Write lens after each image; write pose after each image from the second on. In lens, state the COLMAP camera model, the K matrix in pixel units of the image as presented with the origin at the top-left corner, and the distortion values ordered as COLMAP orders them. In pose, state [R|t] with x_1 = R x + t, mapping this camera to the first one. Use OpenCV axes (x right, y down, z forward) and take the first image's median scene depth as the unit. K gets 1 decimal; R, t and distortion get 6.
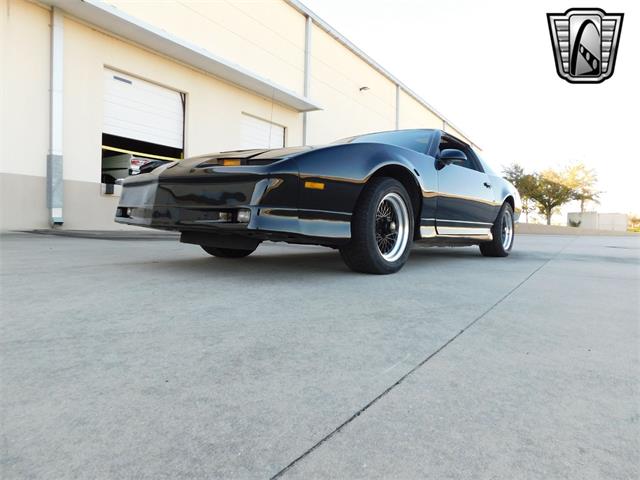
lens RADIAL K [[420.1, 0, 321.0], [0, 420.1, 240.1], [0, 0, 1]] dist [-0.033358, 0.012379]
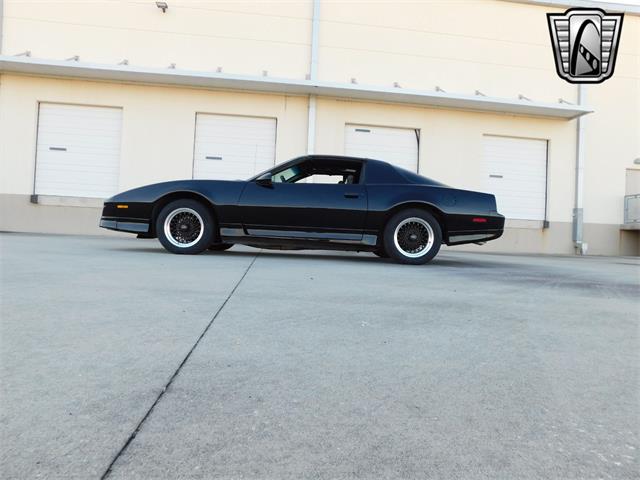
lens RADIAL K [[420.1, 0, 319.6], [0, 420.1, 241.6], [0, 0, 1]] dist [-0.033358, 0.012379]
pose [[0.634913, 0.006774, -0.772554, 0.515261], [-0.053169, 0.997974, -0.034946, 0.015618], [0.770752, 0.063263, 0.633986, 0.101629]]
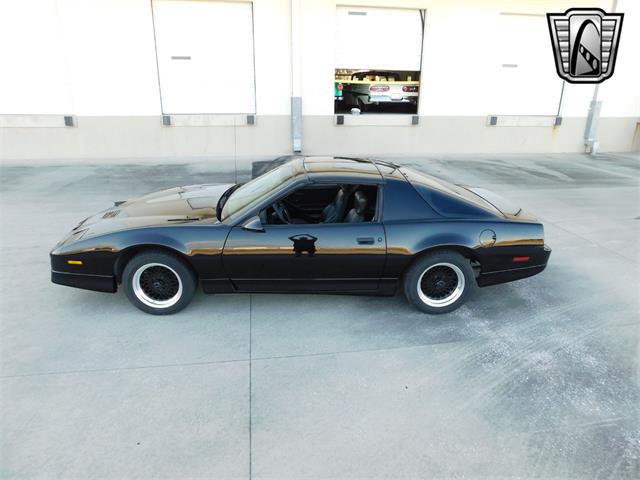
lens RADIAL K [[420.1, 0, 319.4], [0, 420.1, 236.6], [0, 0, 1]] dist [-0.033358, 0.012379]
pose [[0.661845, 0.231579, -0.712974, 0.408861], [-0.019878, 0.956175, 0.292119, -0.167611], [0.749377, -0.179165, 0.637443, 0.159414]]
